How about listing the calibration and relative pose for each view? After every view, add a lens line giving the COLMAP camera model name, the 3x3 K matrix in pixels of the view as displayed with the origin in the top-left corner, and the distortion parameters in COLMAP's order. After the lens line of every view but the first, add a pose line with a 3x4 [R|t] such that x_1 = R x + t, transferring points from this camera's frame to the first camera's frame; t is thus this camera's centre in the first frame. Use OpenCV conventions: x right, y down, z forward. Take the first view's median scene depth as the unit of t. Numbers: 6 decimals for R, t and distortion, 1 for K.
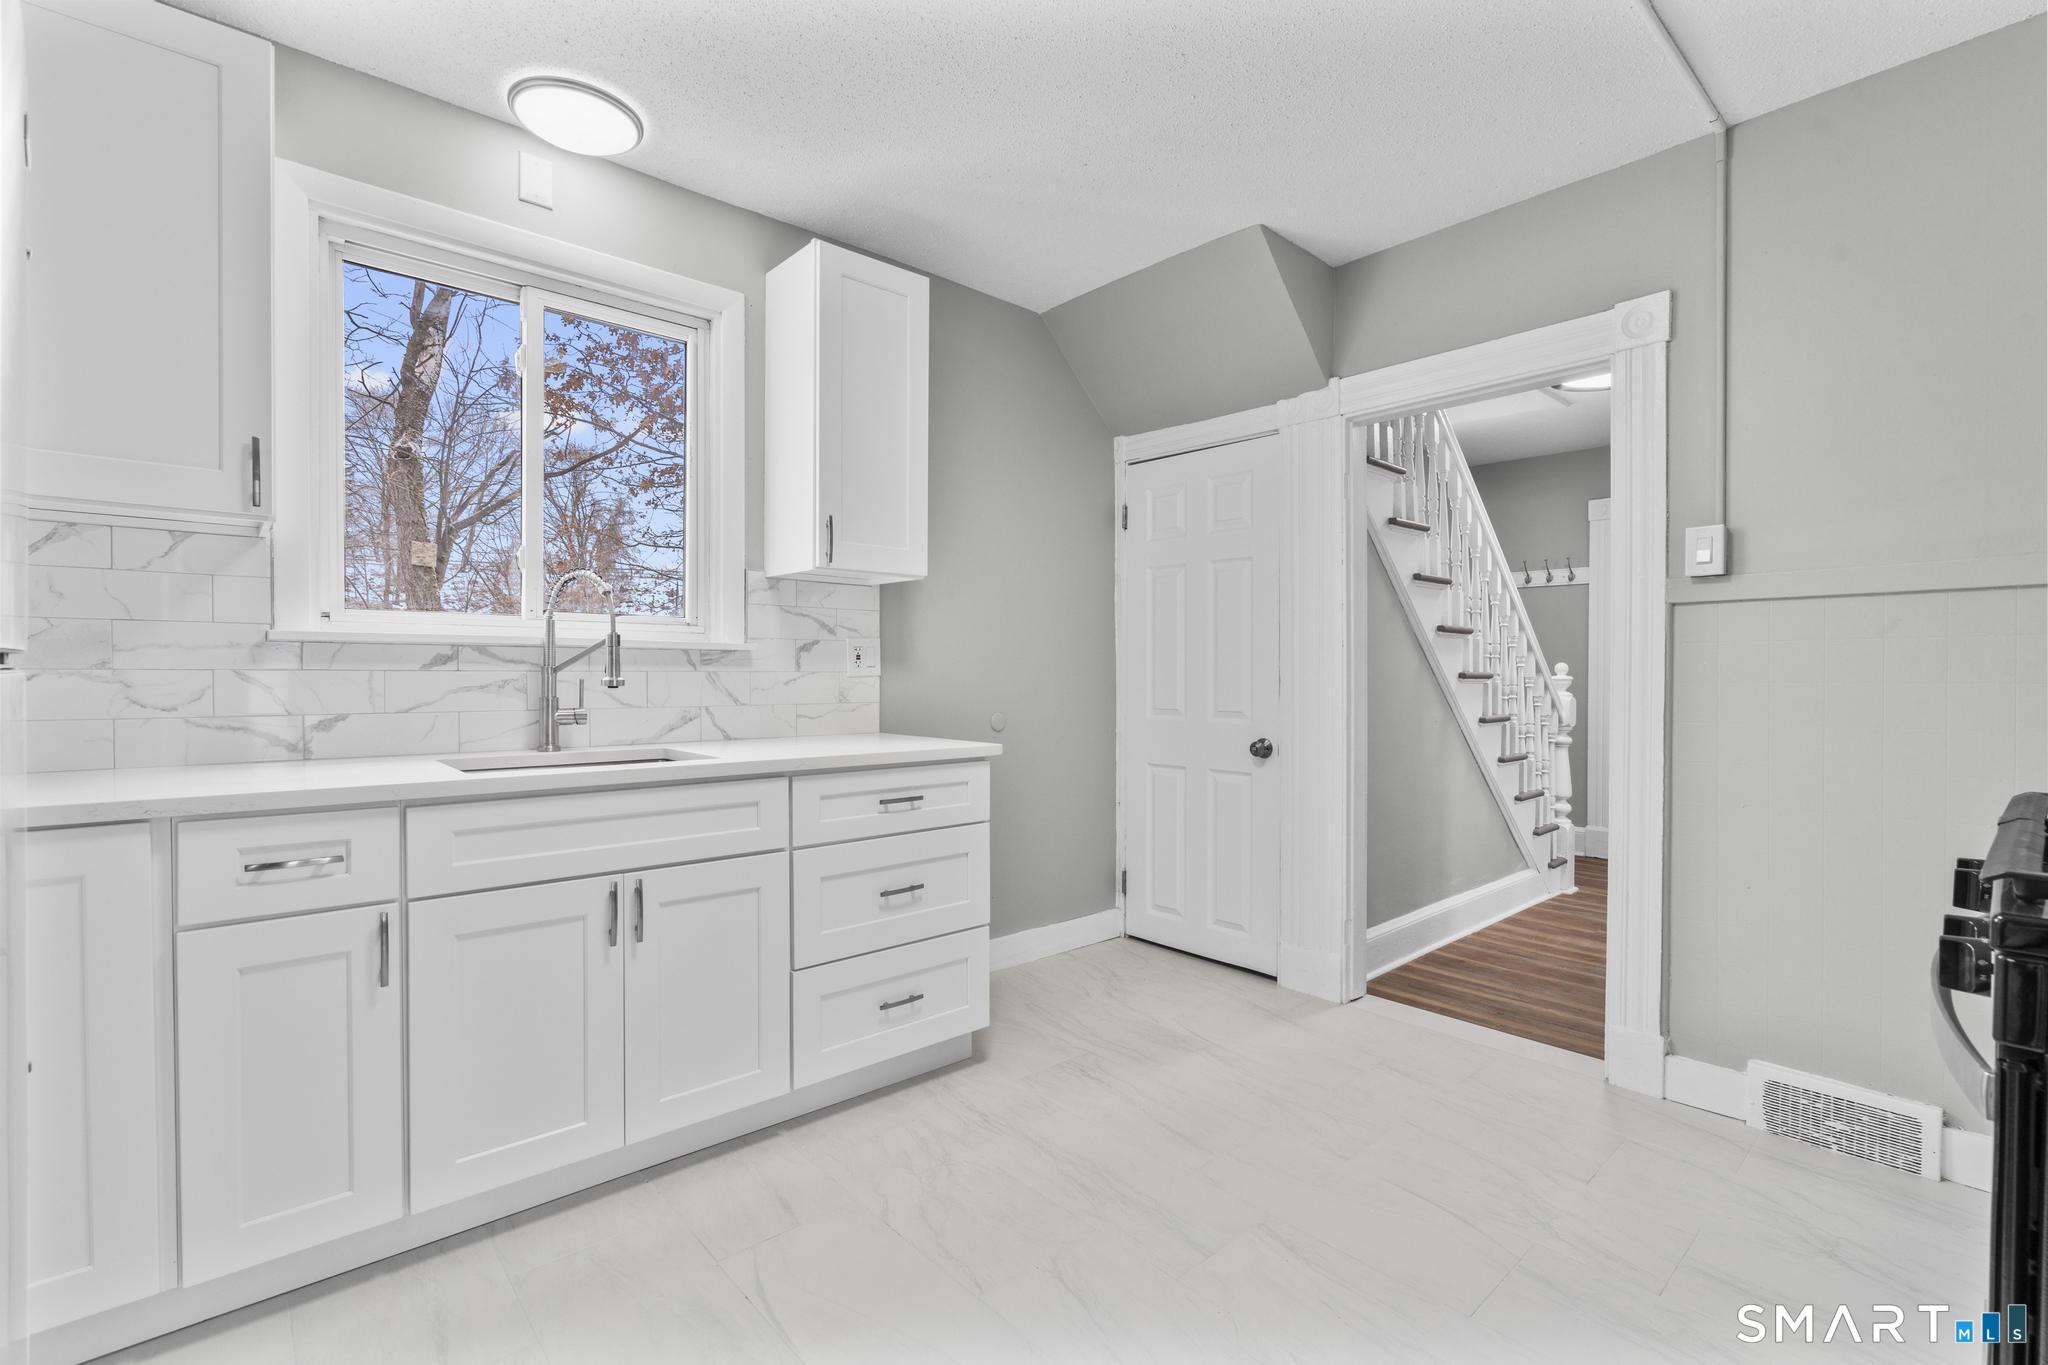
lens RADIAL K [[916.4, 0, 1021.4], [0, 916.4, 683.4], [0, 0, 1]] dist [-0.010776, 0.003612]
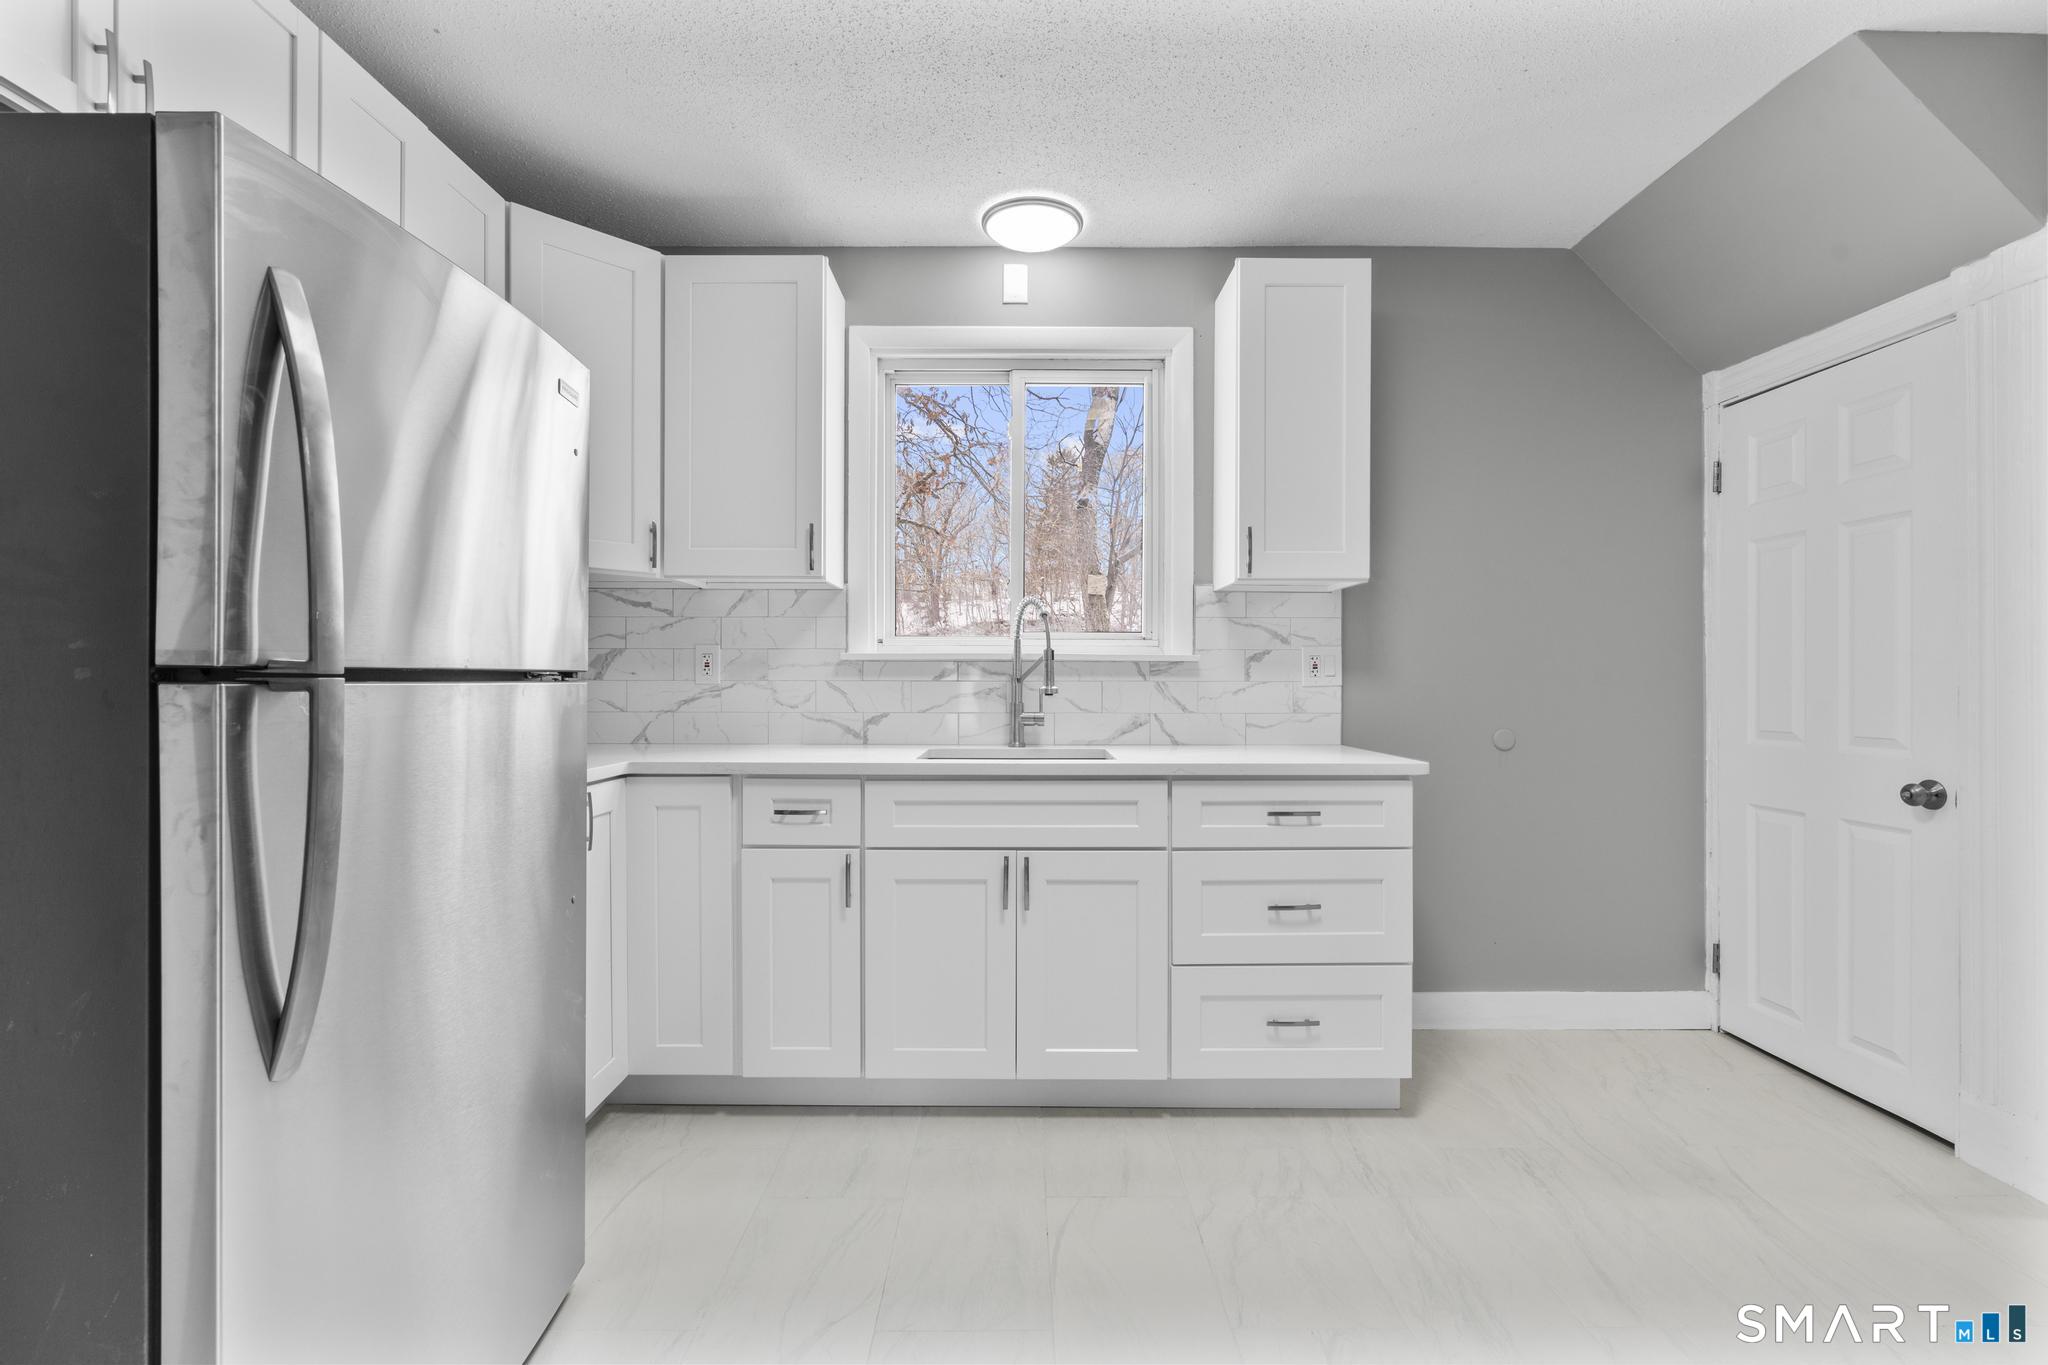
lens RADIAL K [[916.4, 0, 1021.9], [0, 916.4, 684.1], [0, 0, 1]] dist [-0.010776, 0.003612]
pose [[0.746390, 0.000308, -0.665508, 0.262208], [-0.006655, 0.999953, -0.007001, -0.001029], [0.665475, 0.009655, 0.746358, 0.075987]]
